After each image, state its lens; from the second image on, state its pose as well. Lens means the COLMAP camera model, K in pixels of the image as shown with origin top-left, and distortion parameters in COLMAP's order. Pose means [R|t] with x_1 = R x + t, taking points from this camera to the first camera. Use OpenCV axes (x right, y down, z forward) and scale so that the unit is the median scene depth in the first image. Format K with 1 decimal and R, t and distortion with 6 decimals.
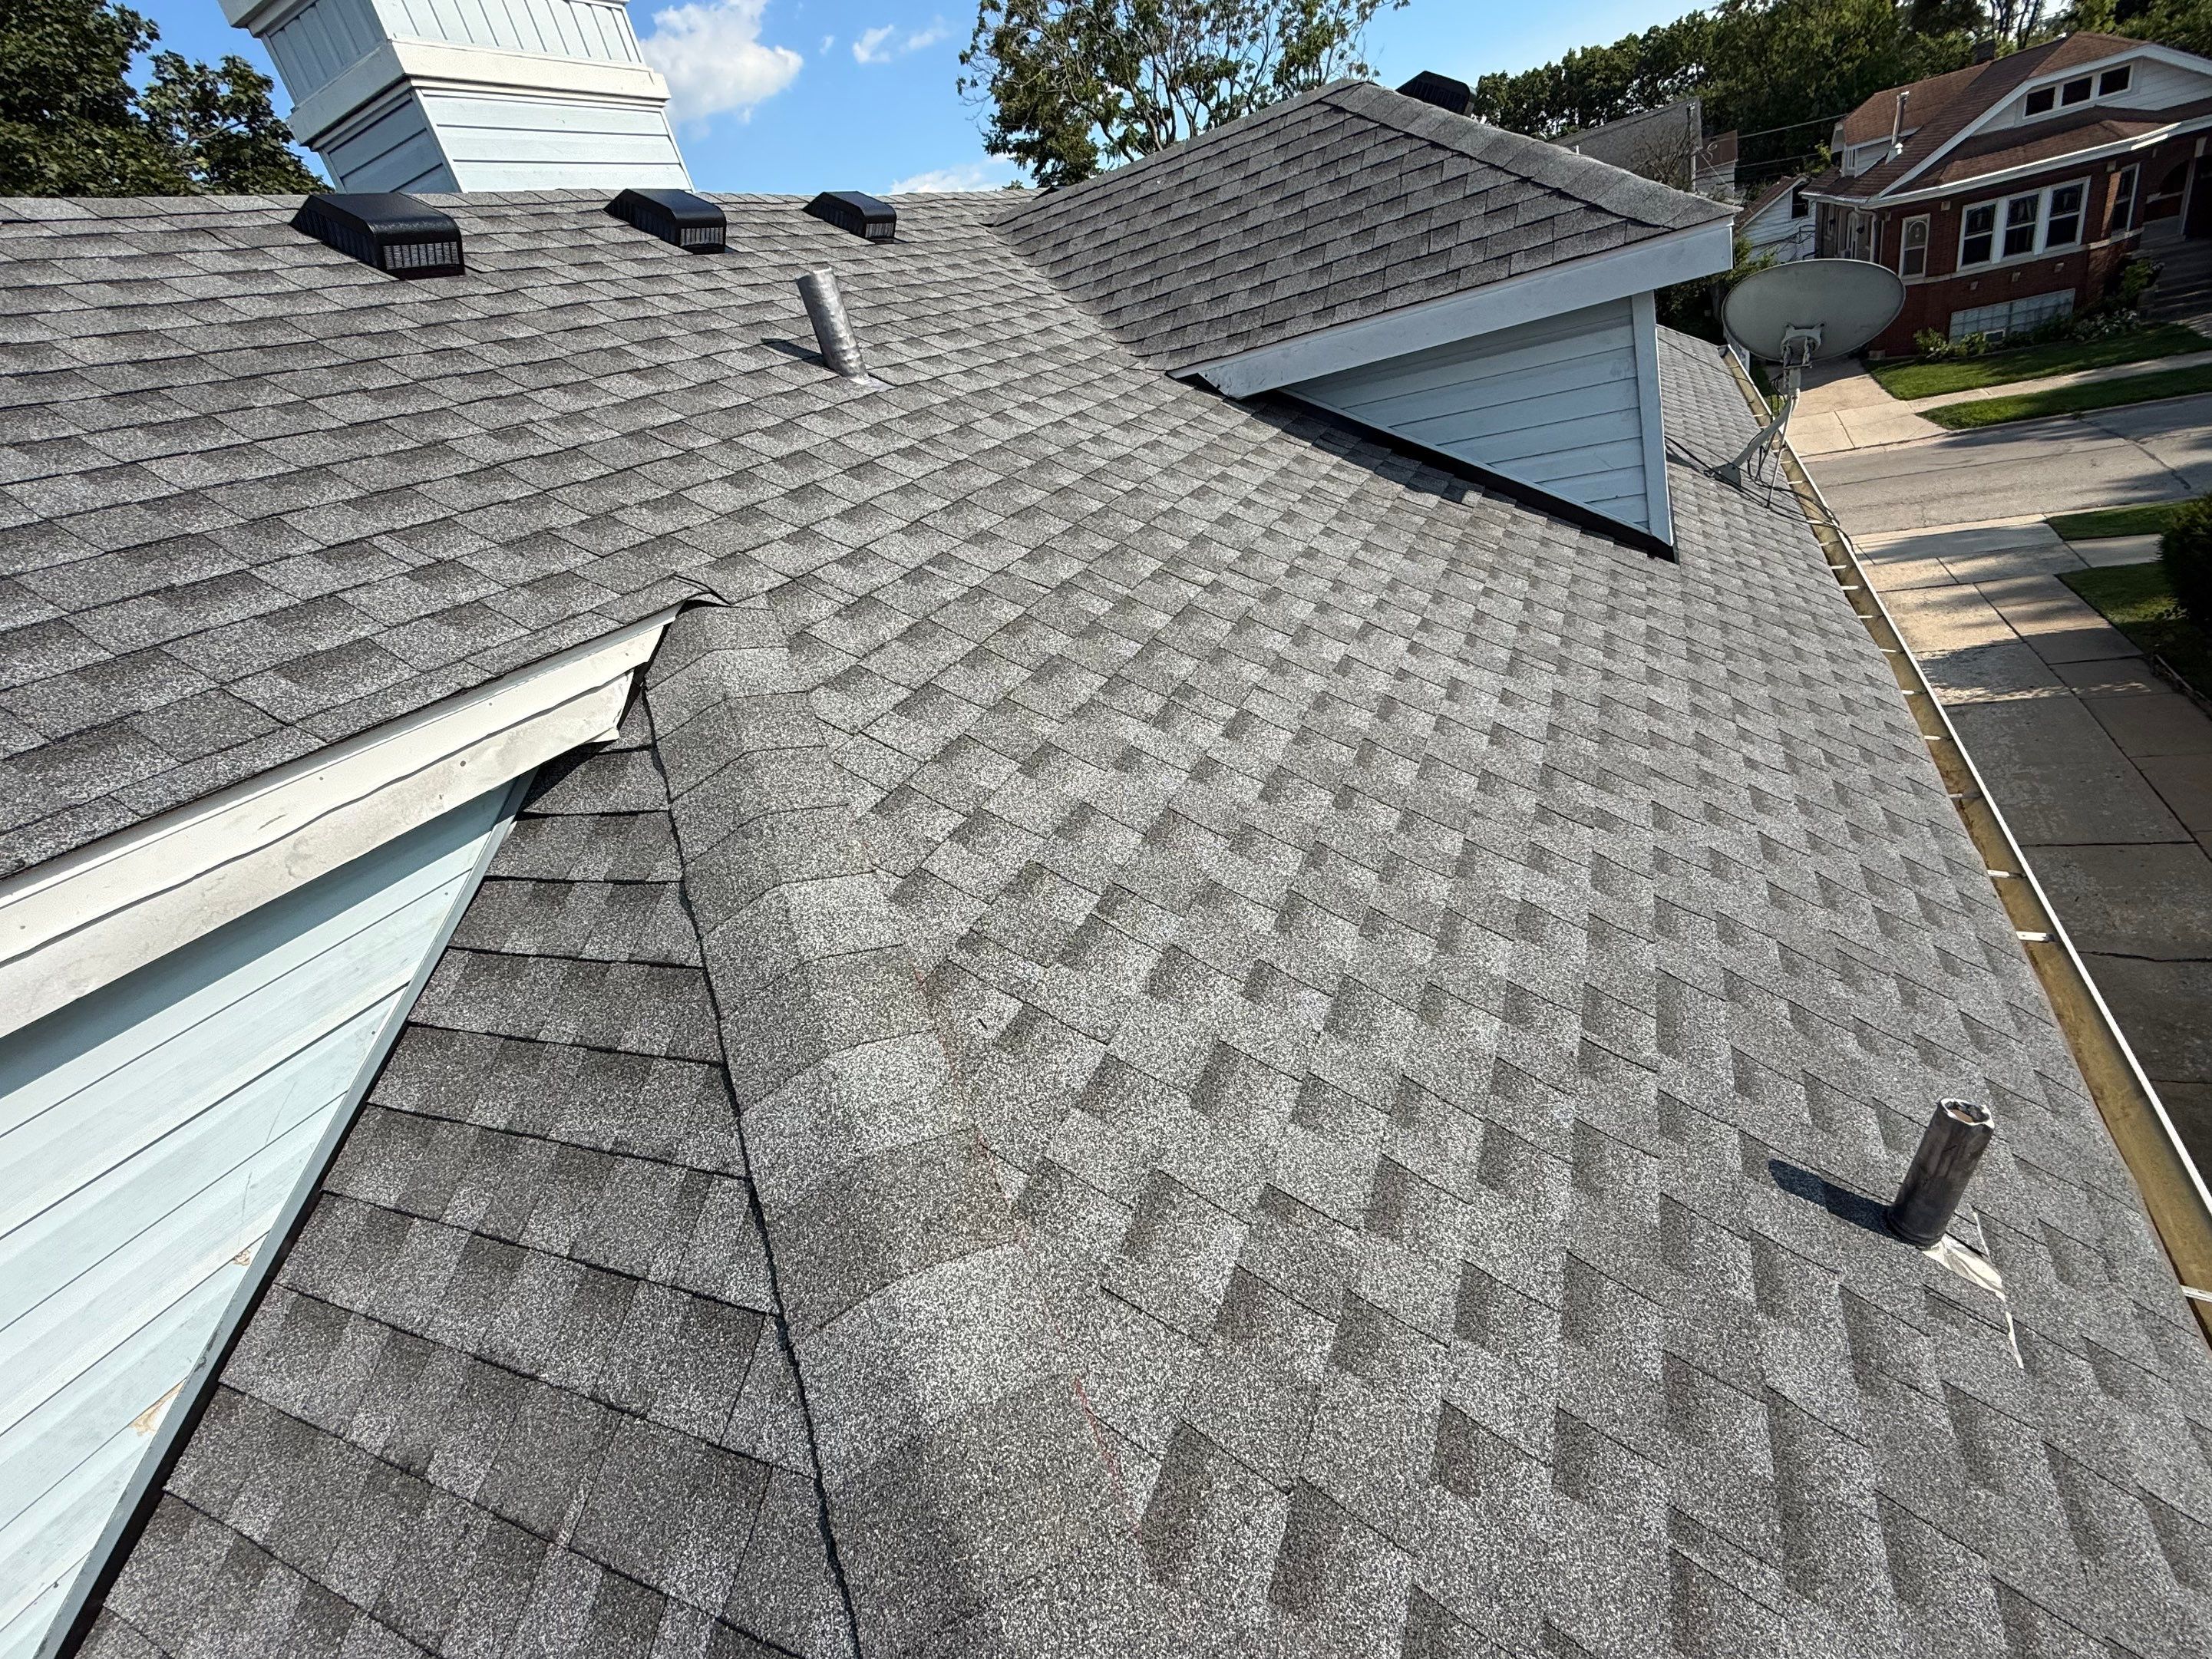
lens RADIAL K [[1026.3, 0, 1103.1], [0, 1026.3, 828.5], [0, 0, 1]] dist [0.000789, -0.000660]
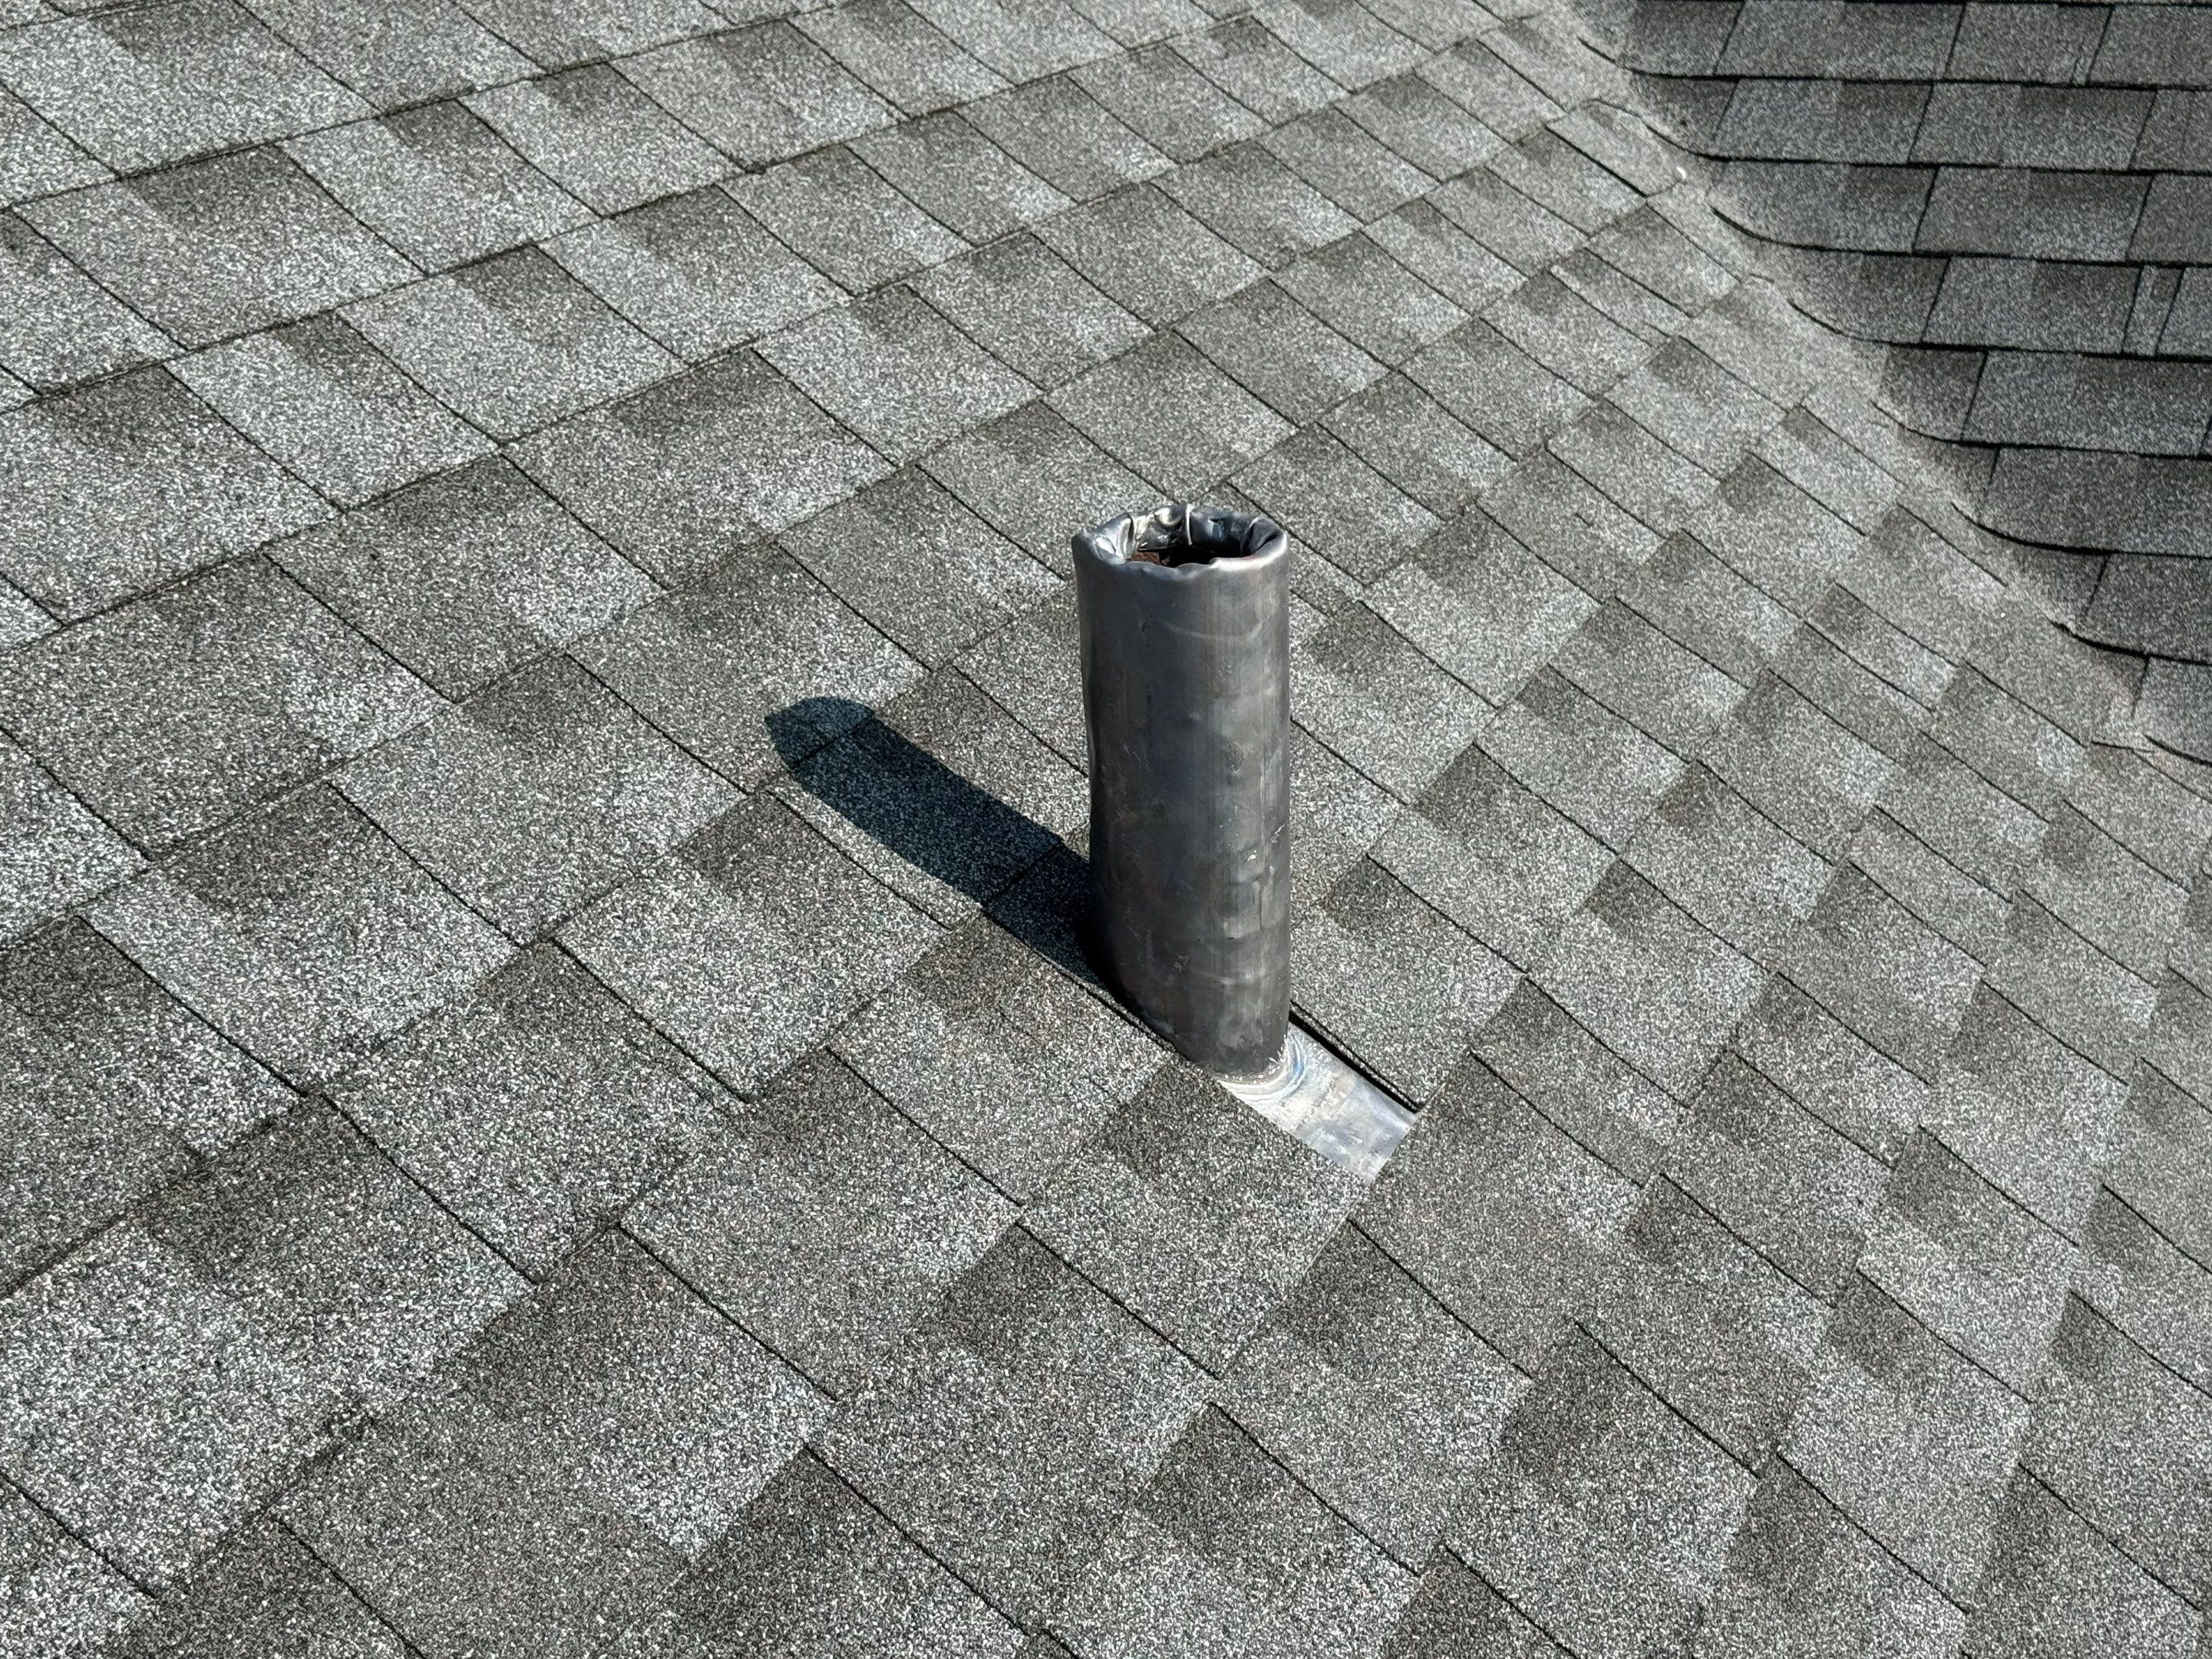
lens RADIAL K [[3232.7, 0, 1121.7], [0, 3232.7, 840.8], [0, 0, 1]] dist [0.156822, -0.153880]
pose [[0.970749, 0.217502, 0.101681, -0.268542], [-0.208992, 0.973943, -0.088079, -0.344033], [-0.118189, 0.064252, 0.990910, 0.340694]]
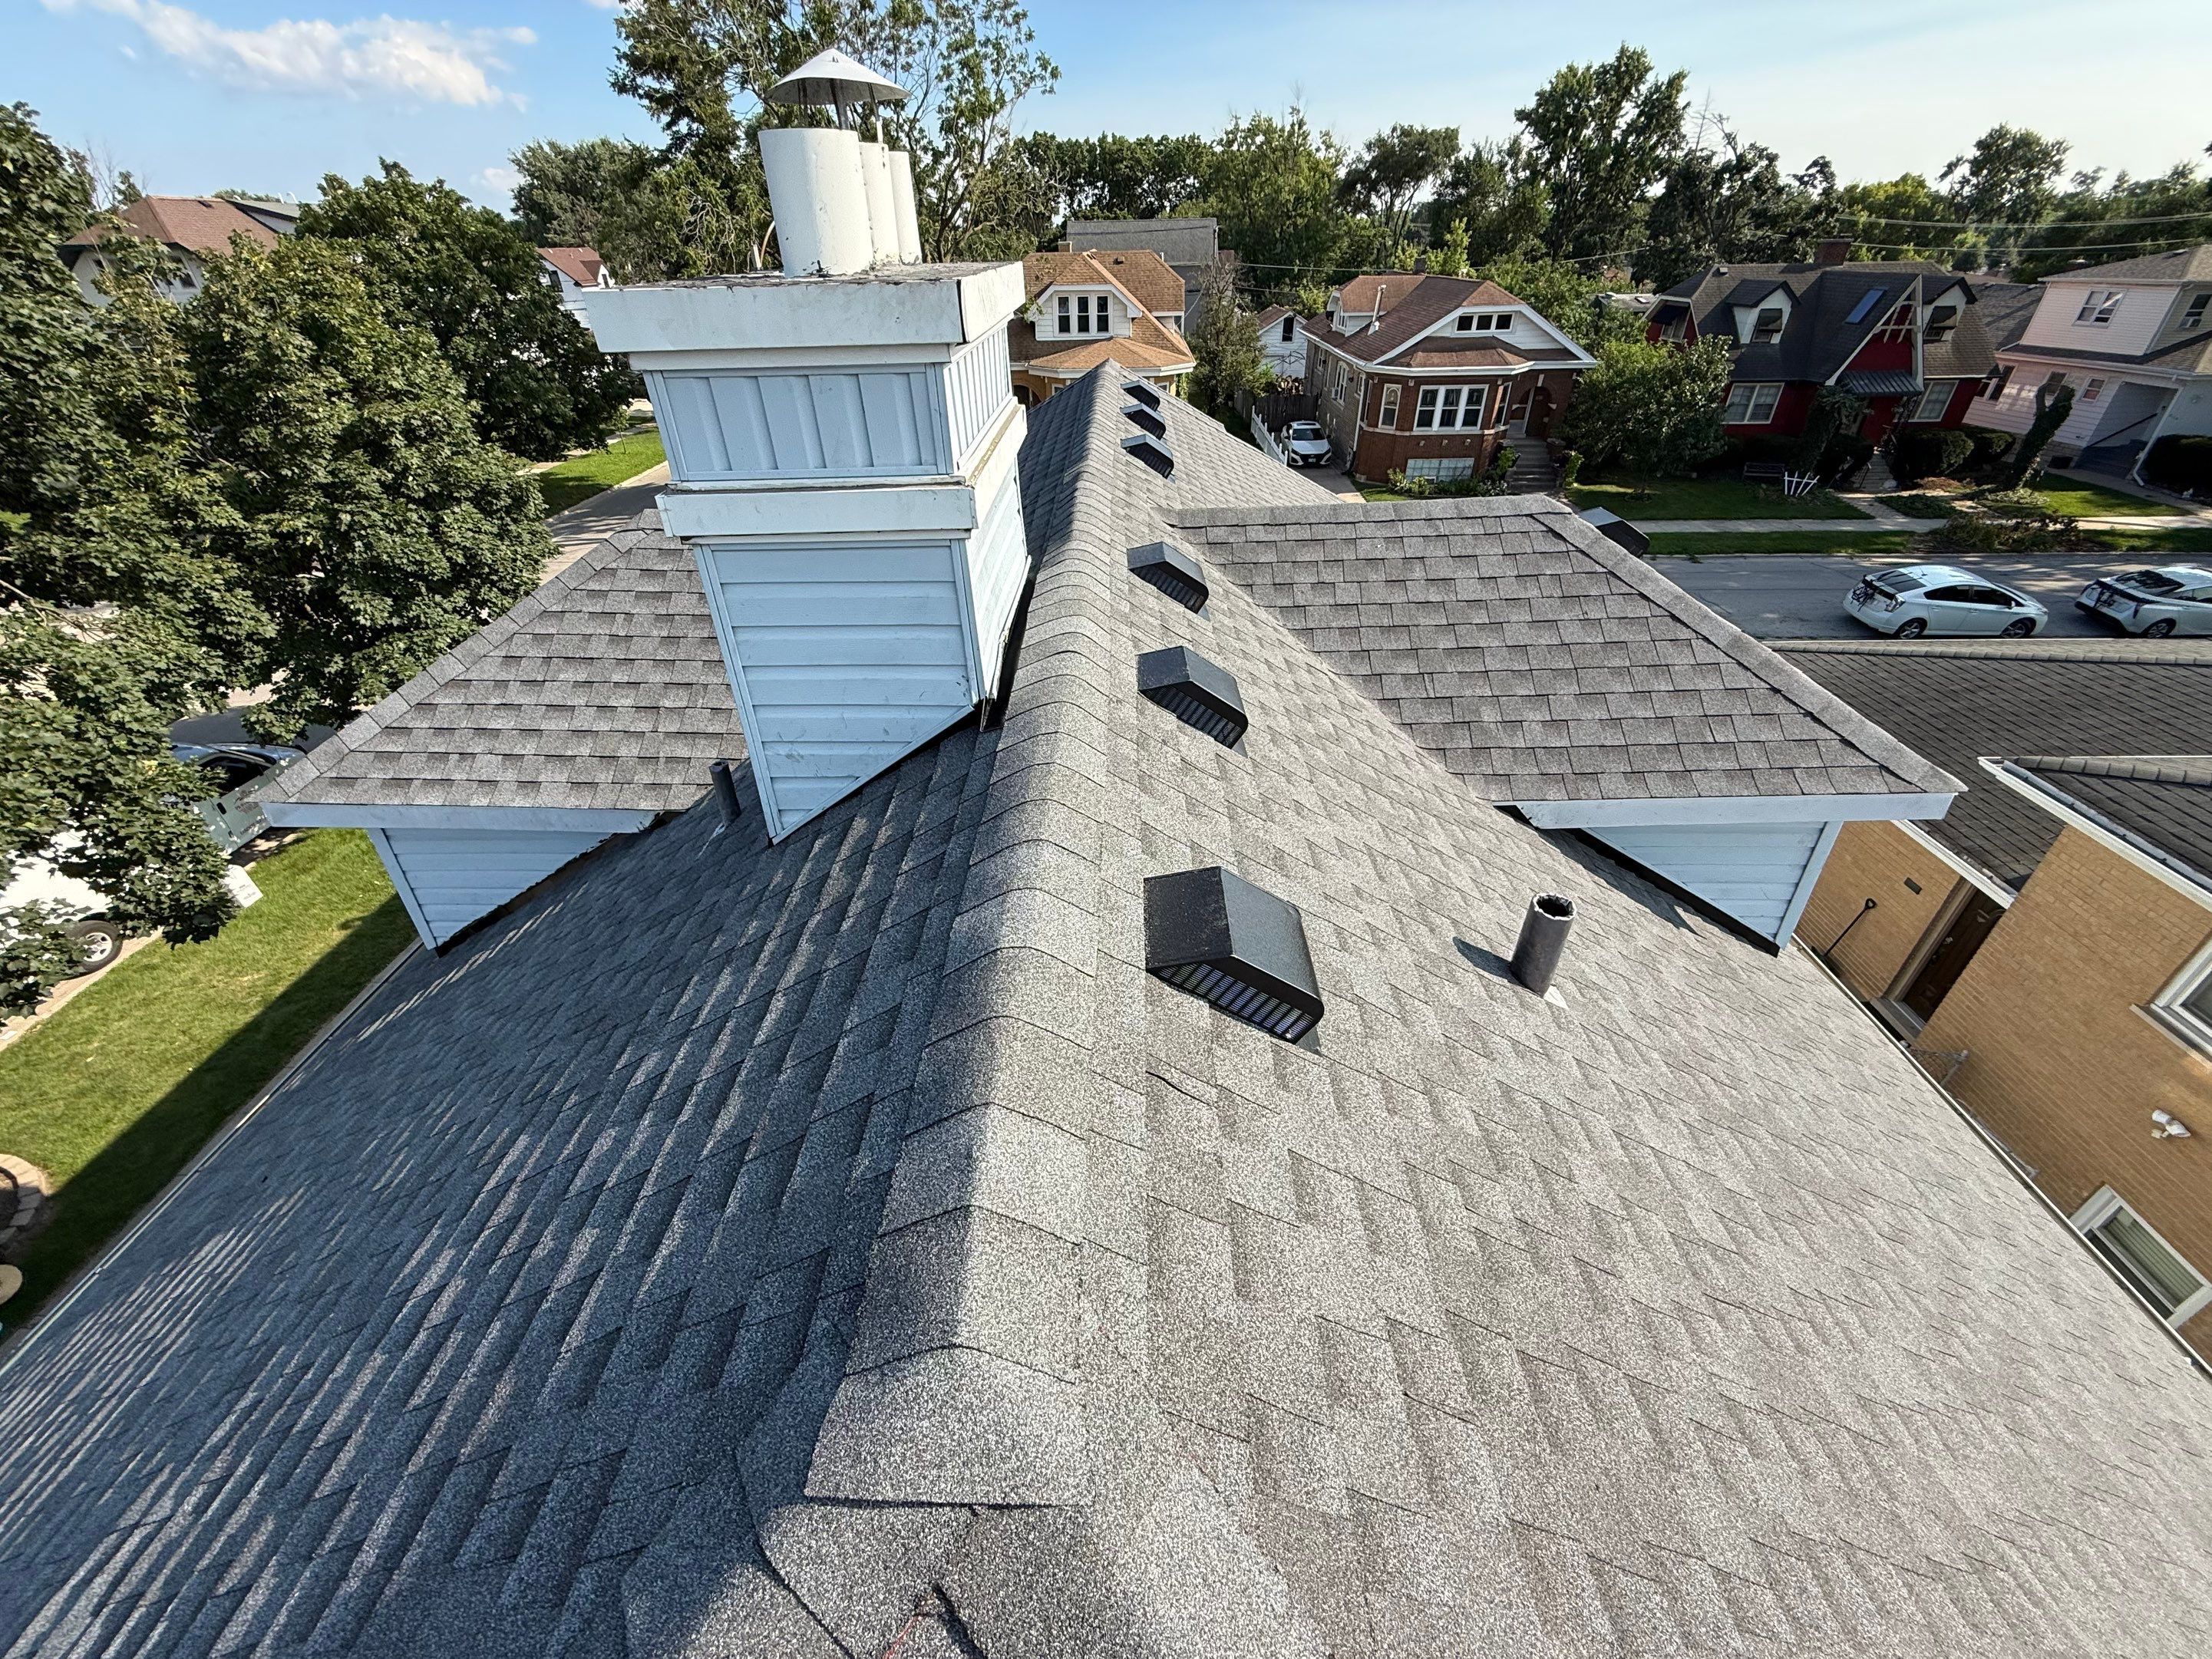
lens RADIAL K [[878.7, 0, 1098.7], [0, 878.7, 829.0], [0, 0, 1]] dist [0.000001, -0.000164]
pose [[0.896885, -0.022142, 0.441710, -0.769428], [-0.013233, 0.996955, 0.076845, -0.522916], [-0.442067, -0.074766, 0.893861, 0.393200]]
